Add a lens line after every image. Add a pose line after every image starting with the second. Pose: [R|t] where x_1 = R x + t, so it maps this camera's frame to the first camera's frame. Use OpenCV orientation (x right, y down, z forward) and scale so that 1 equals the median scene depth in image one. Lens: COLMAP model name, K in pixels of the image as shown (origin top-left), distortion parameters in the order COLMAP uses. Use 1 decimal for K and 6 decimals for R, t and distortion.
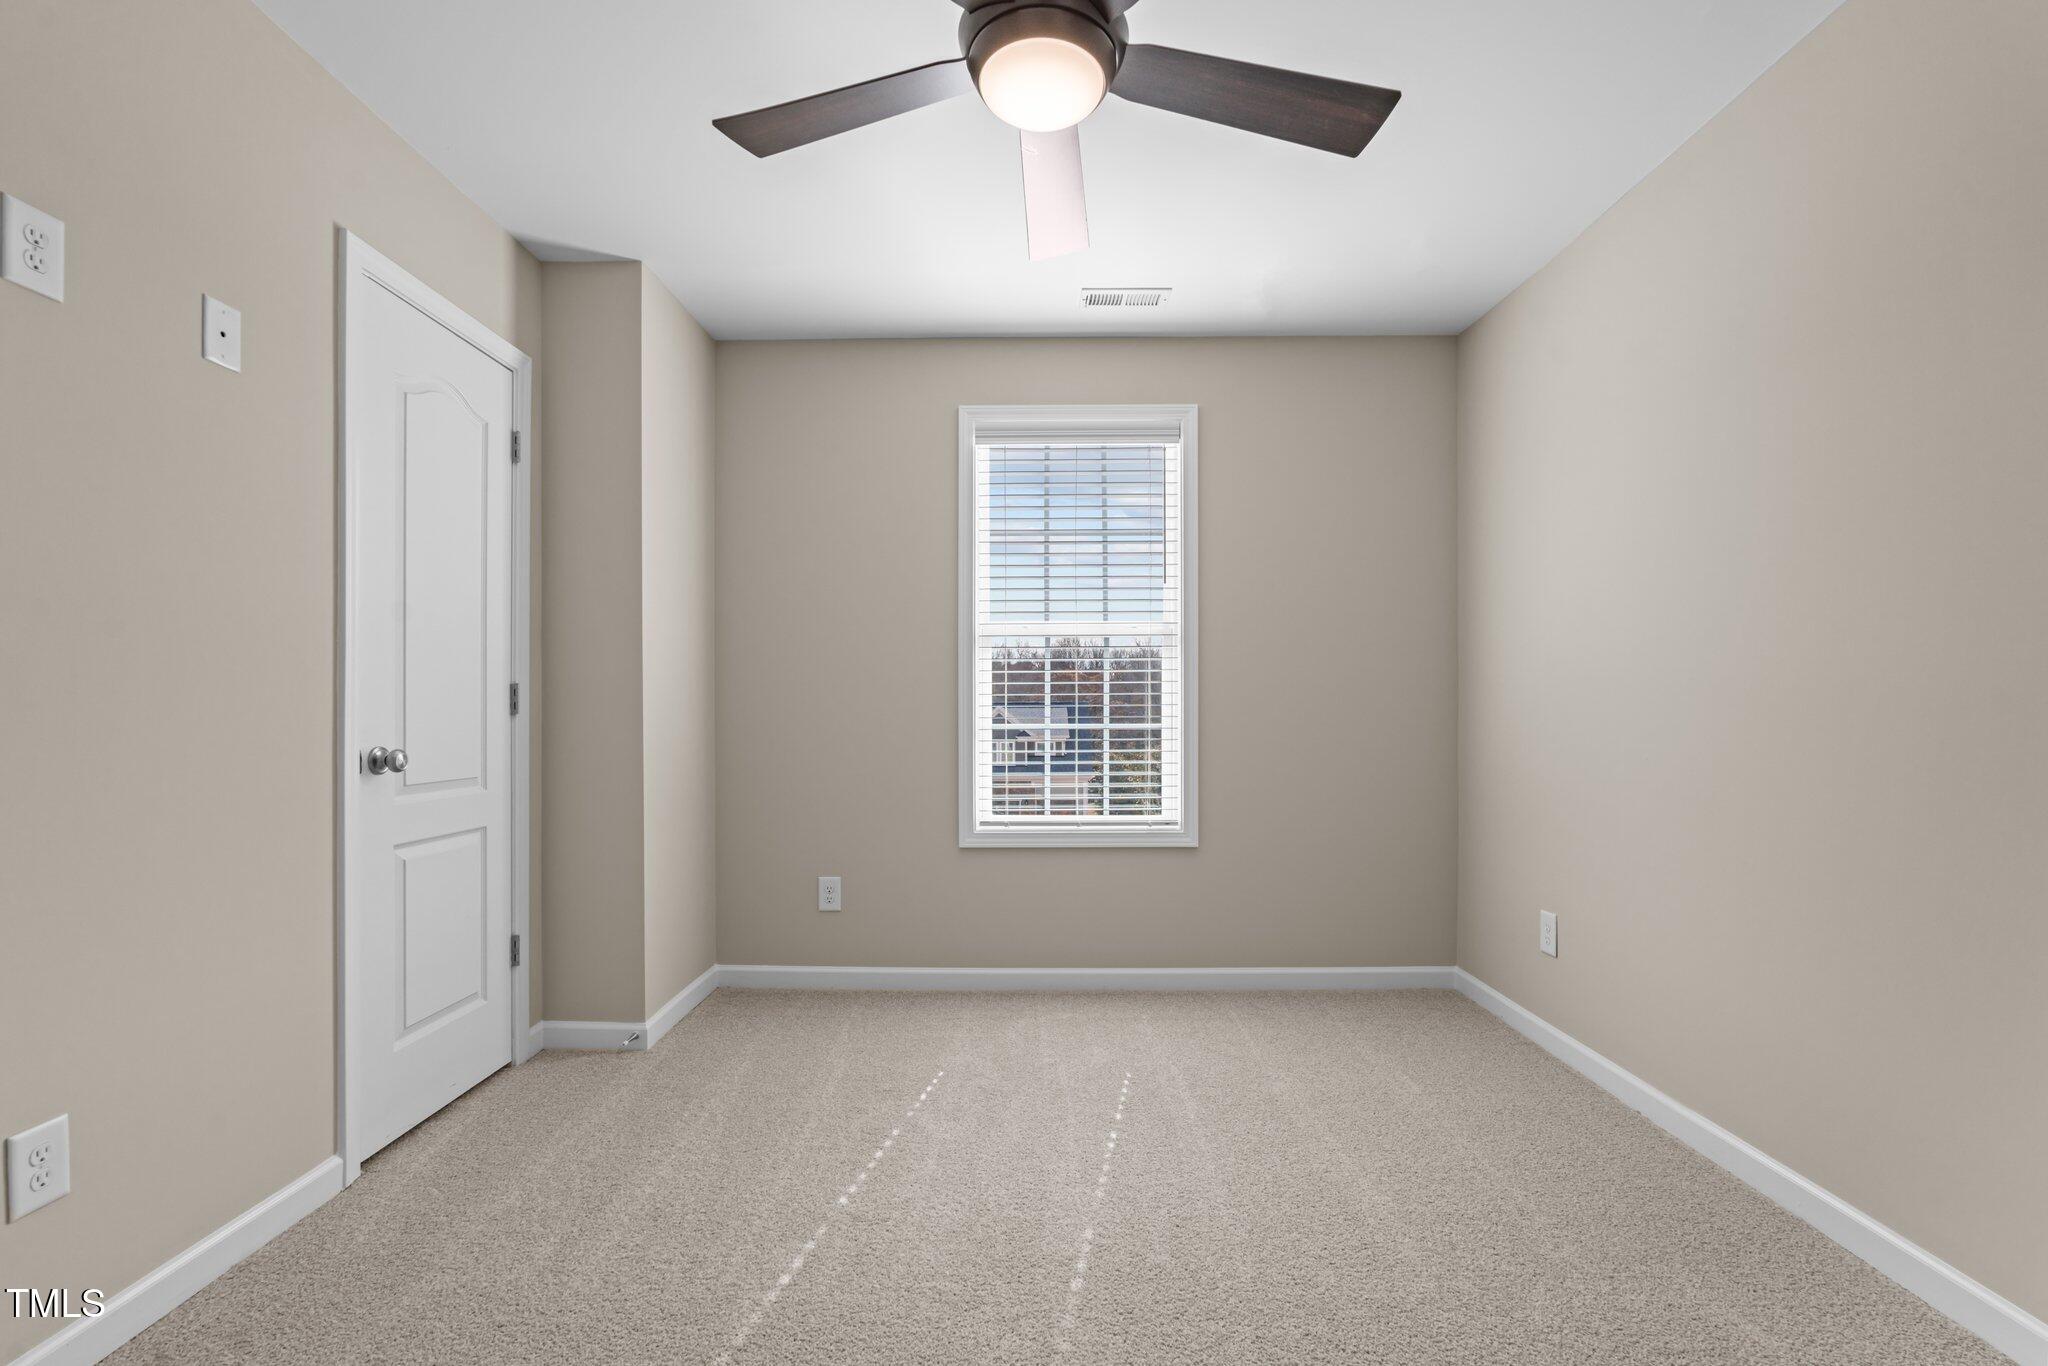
lens RADIAL K [[905.2, 0, 1018.2], [0, 905.2, 708.5], [0, 0, 1]] dist [-0.004136, 0.001241]
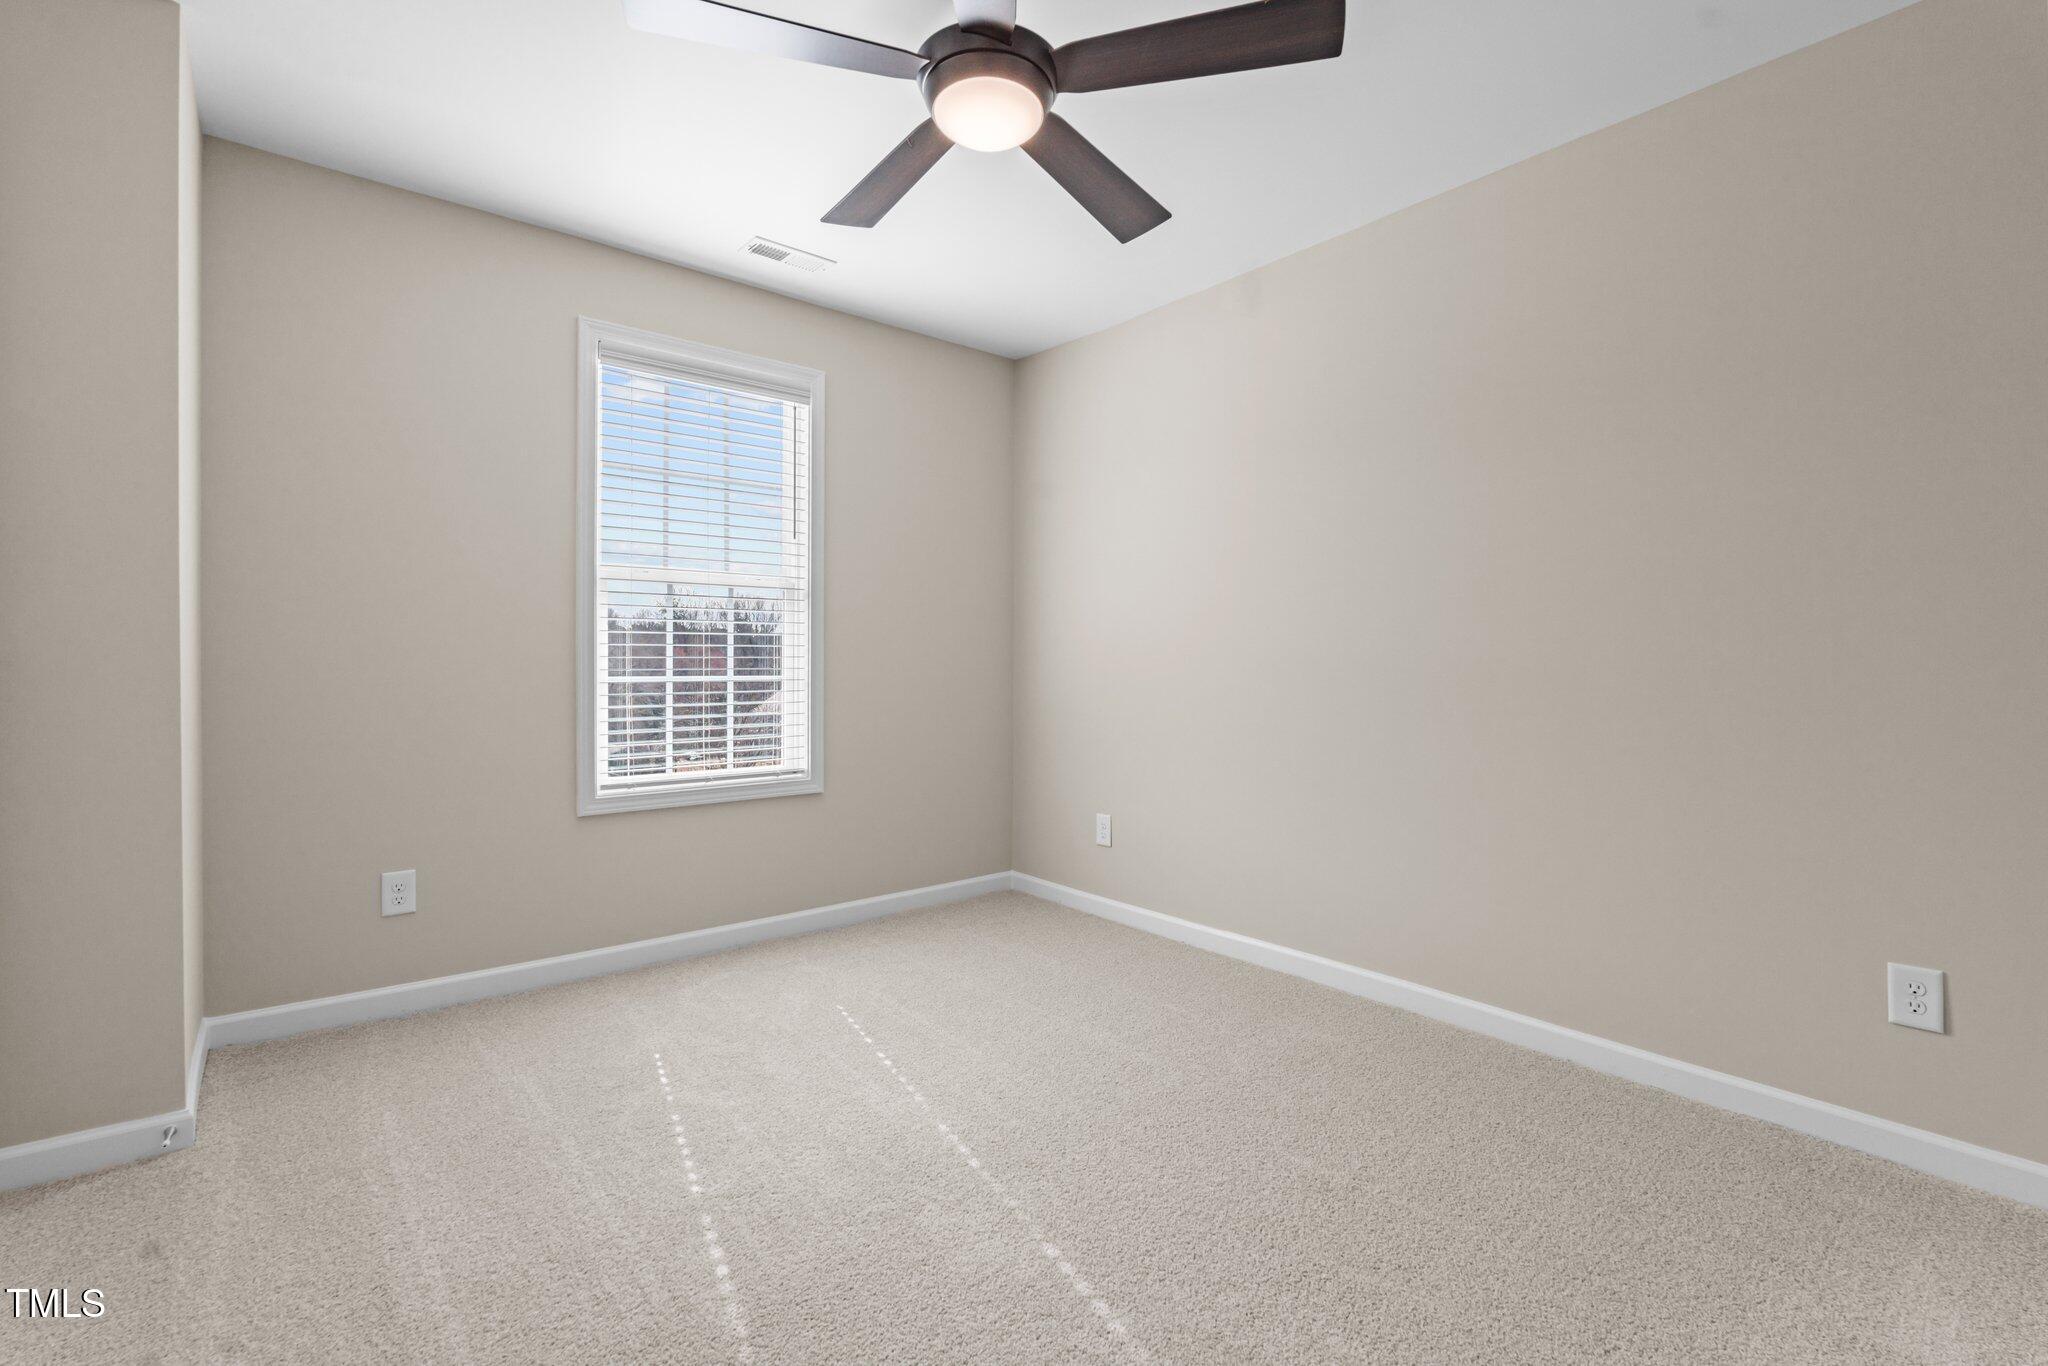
lens RADIAL K [[905.2, 0, 1036.1], [0, 905.2, 667.0], [0, 0, 1]] dist [-0.004136, 0.001241]
pose [[0.755181, 0.003280, 0.655508, -0.304596], [-0.006043, 0.999980, 0.001957, 0.003483], [-0.655489, -0.005439, 0.755185, 0.043238]]
